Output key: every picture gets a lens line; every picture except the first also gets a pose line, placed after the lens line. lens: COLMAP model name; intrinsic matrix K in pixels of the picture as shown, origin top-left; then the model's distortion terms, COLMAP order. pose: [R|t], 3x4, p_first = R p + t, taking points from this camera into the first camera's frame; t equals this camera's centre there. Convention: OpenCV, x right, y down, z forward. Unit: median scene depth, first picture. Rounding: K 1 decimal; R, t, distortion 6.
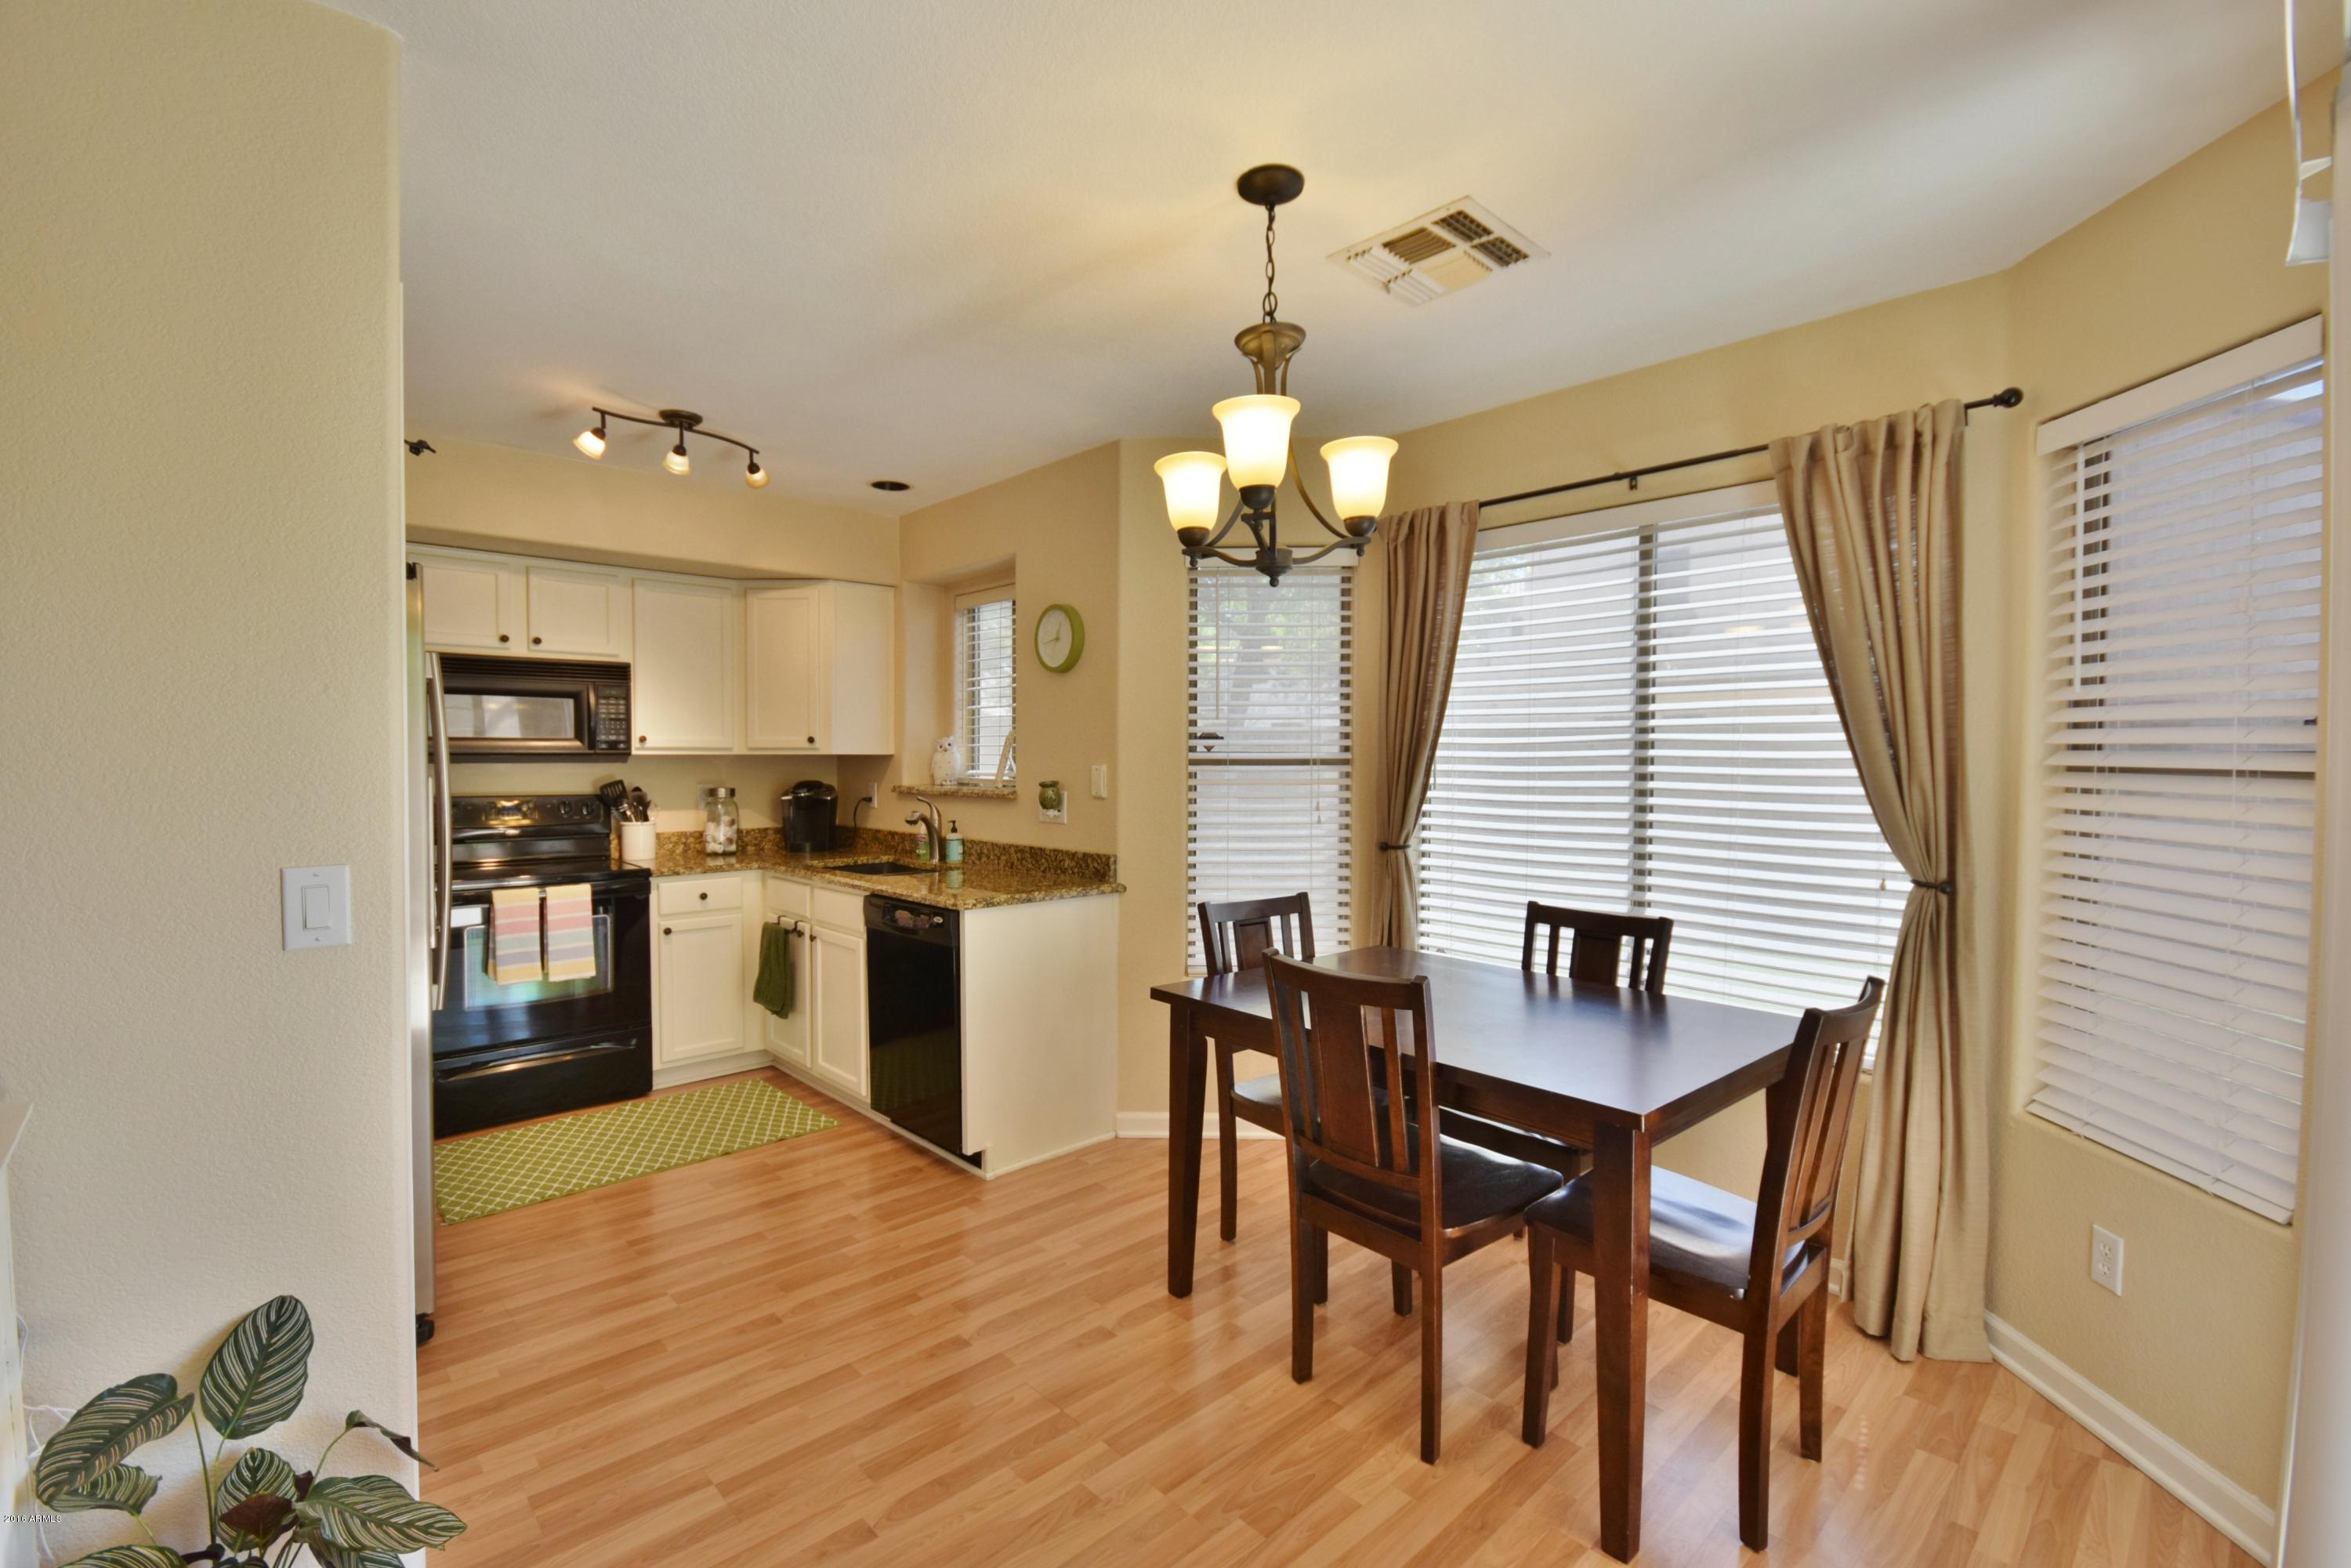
lens RADIAL K [[1029.5, 0, 1171.5], [0, 1029.5, 781.1], [0, 0, 1]] dist [0.001777, -0.003341]
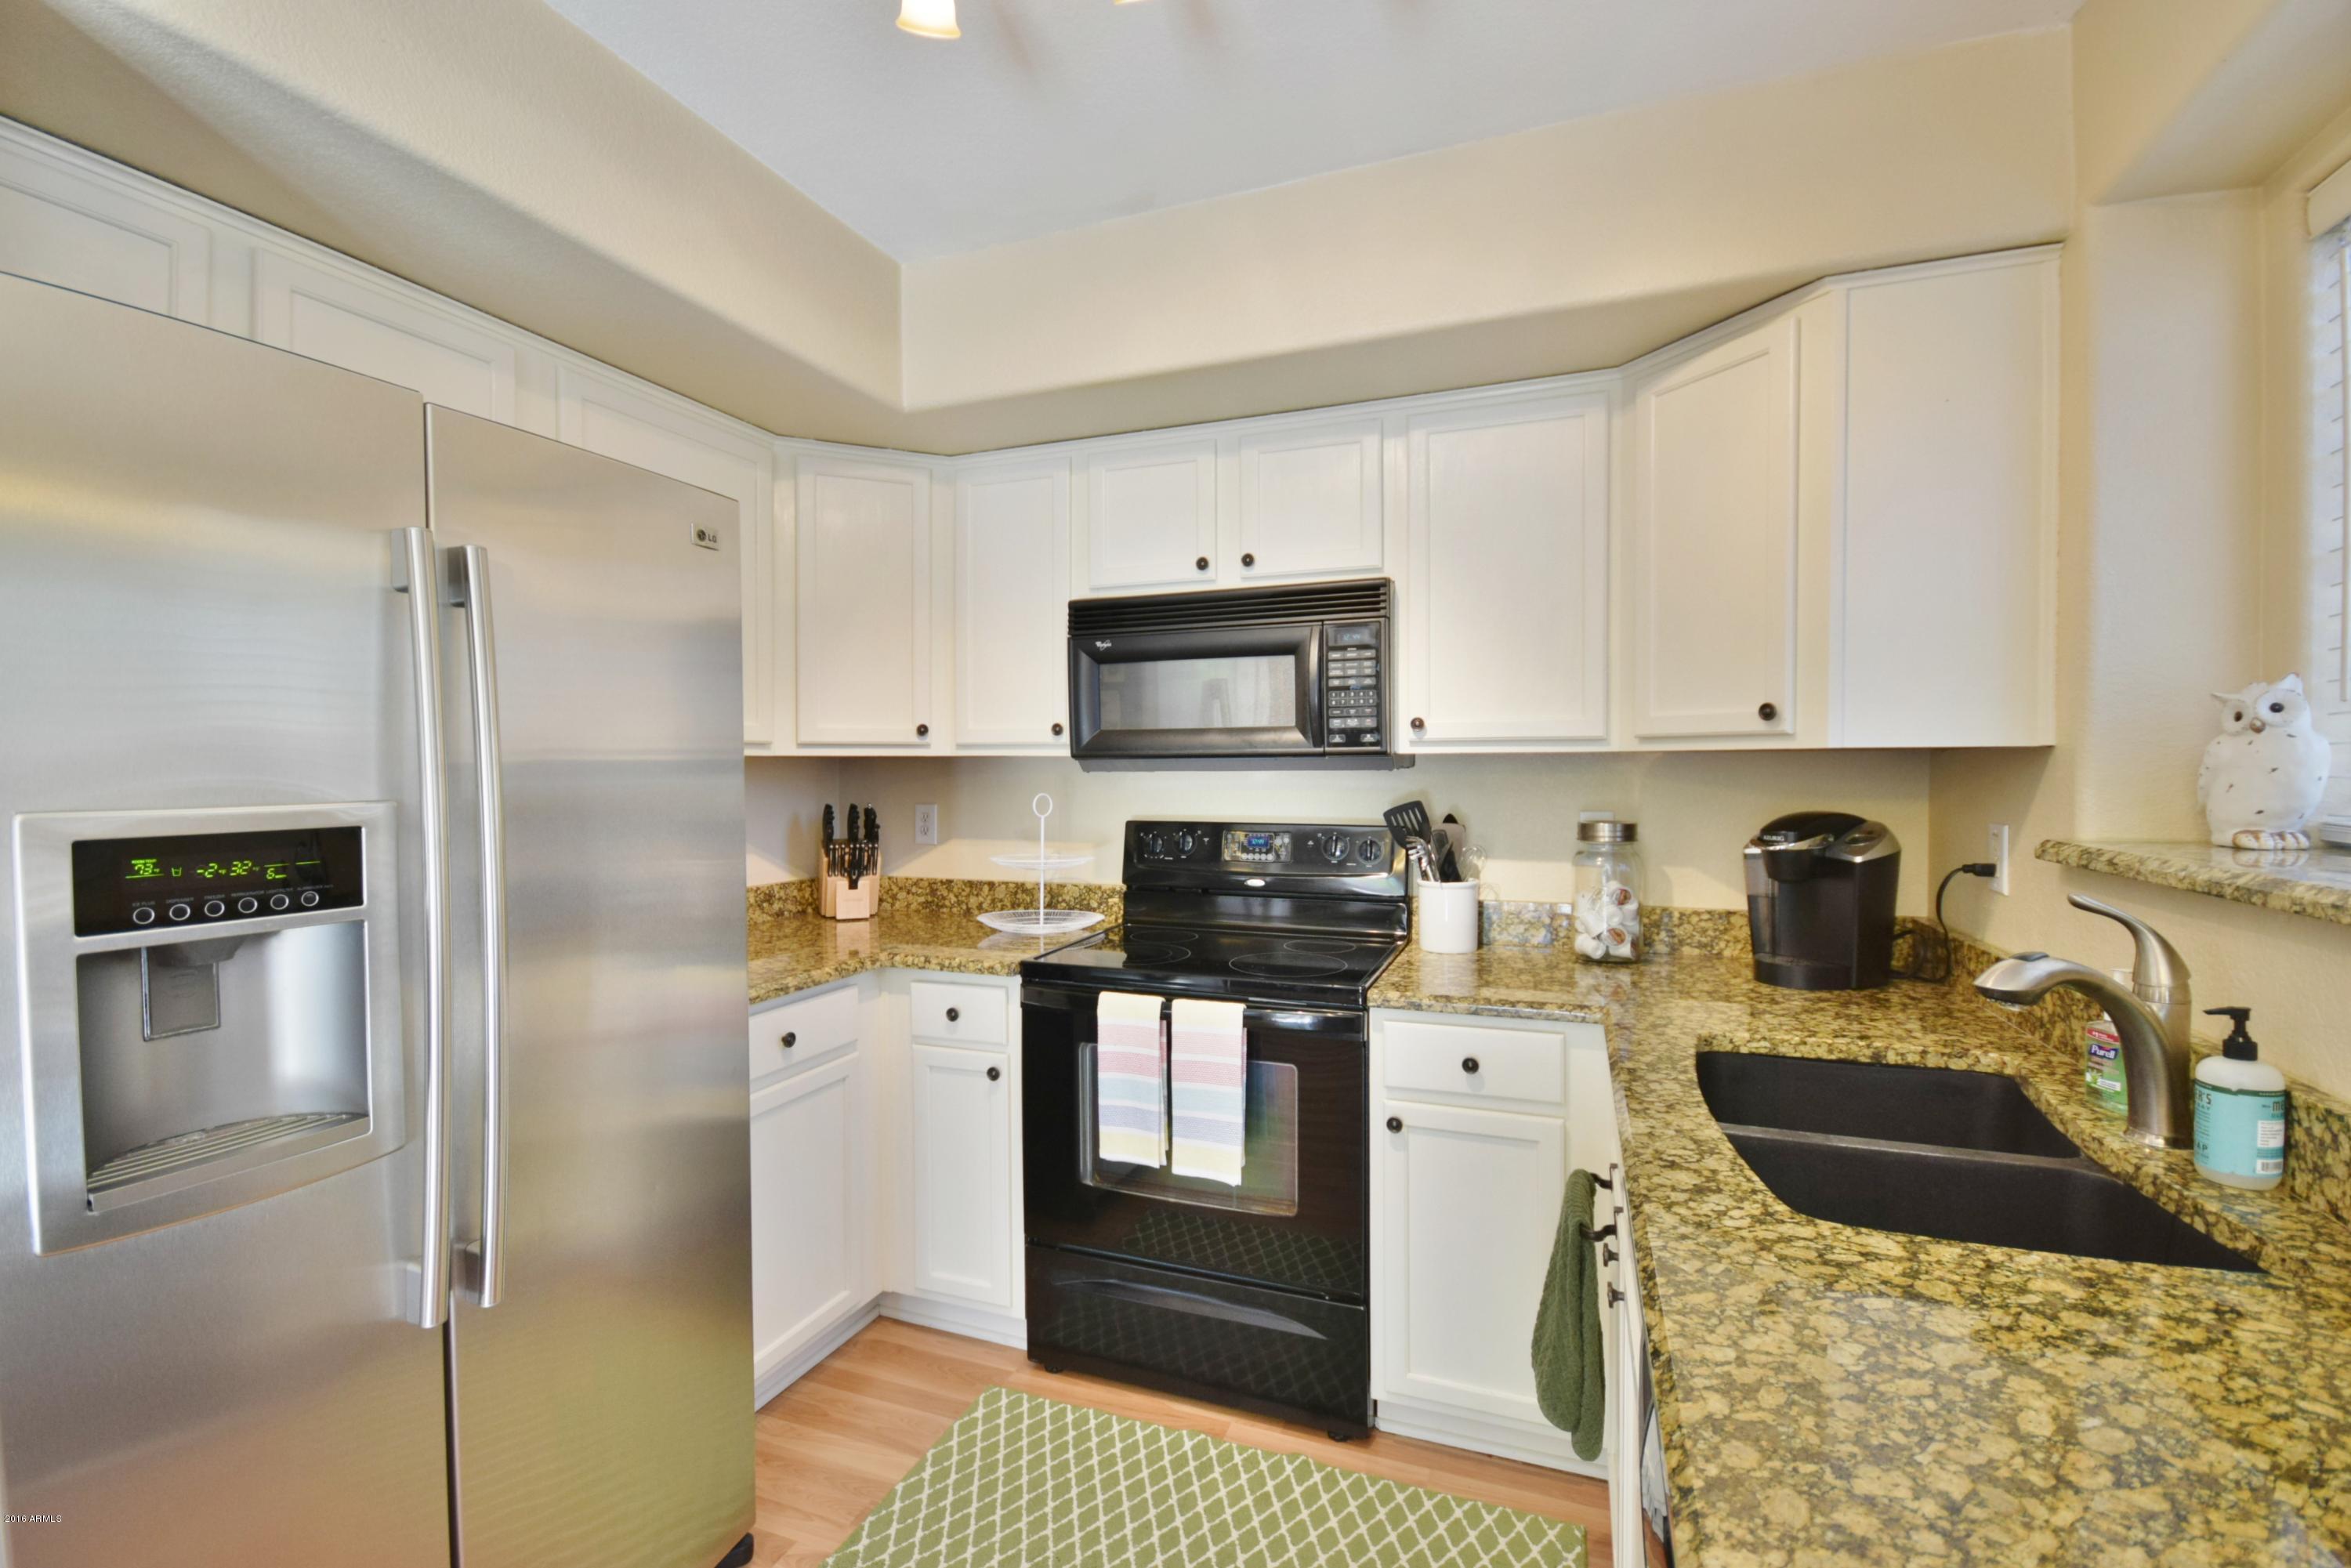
lens RADIAL K [[1029.5, 0, 1170.8], [0, 1029.5, 780.9], [0, 0, 1]] dist [0.001777, -0.003341]
pose [[0.431374, 0.012510, -0.902086, -0.107886], [-0.014462, 0.999871, 0.006950, -0.014907], [0.902057, 0.010047, 0.431499, 0.708563]]
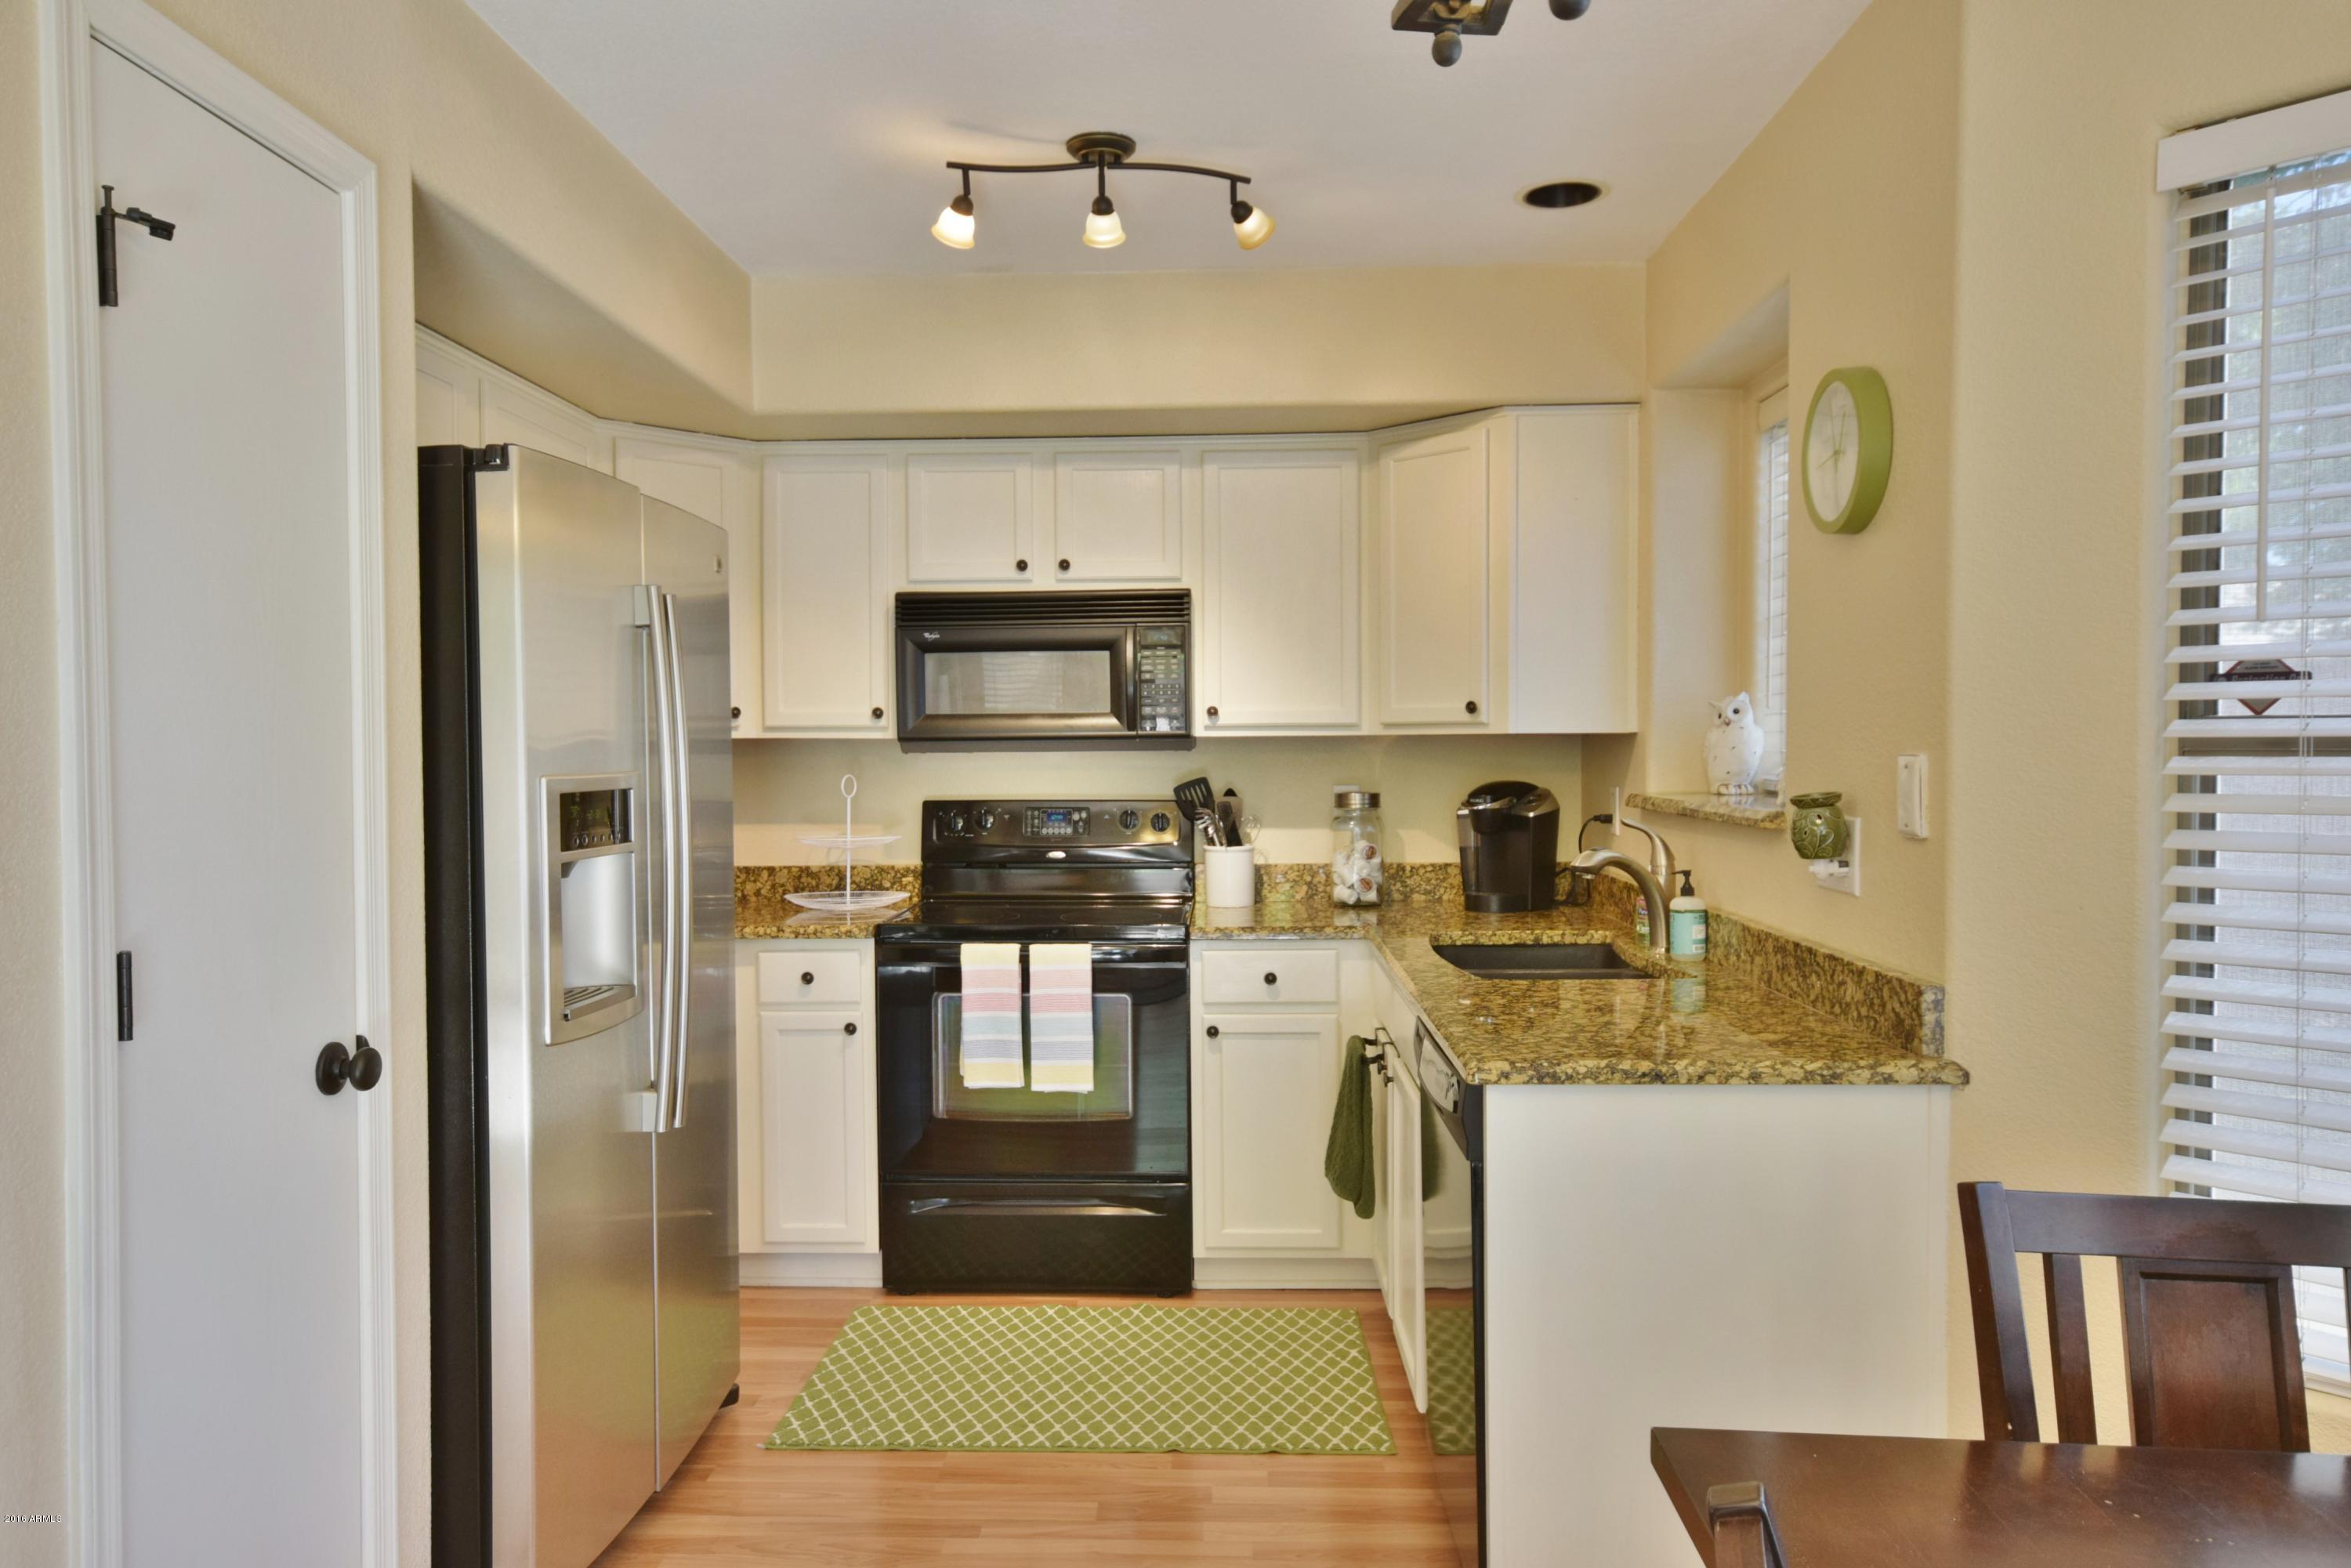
lens RADIAL K [[1576.1, 0, 1172.6], [0, 1576.1, 780.7], [0, 0, 1]] dist [0.002805, 0.005184]
pose [[0.703853, 0.011557, -0.710252, 0.146448], [-0.008359, 0.999933, 0.007987, -0.007368], [0.710297, 0.000315, 0.703902, 0.341360]]
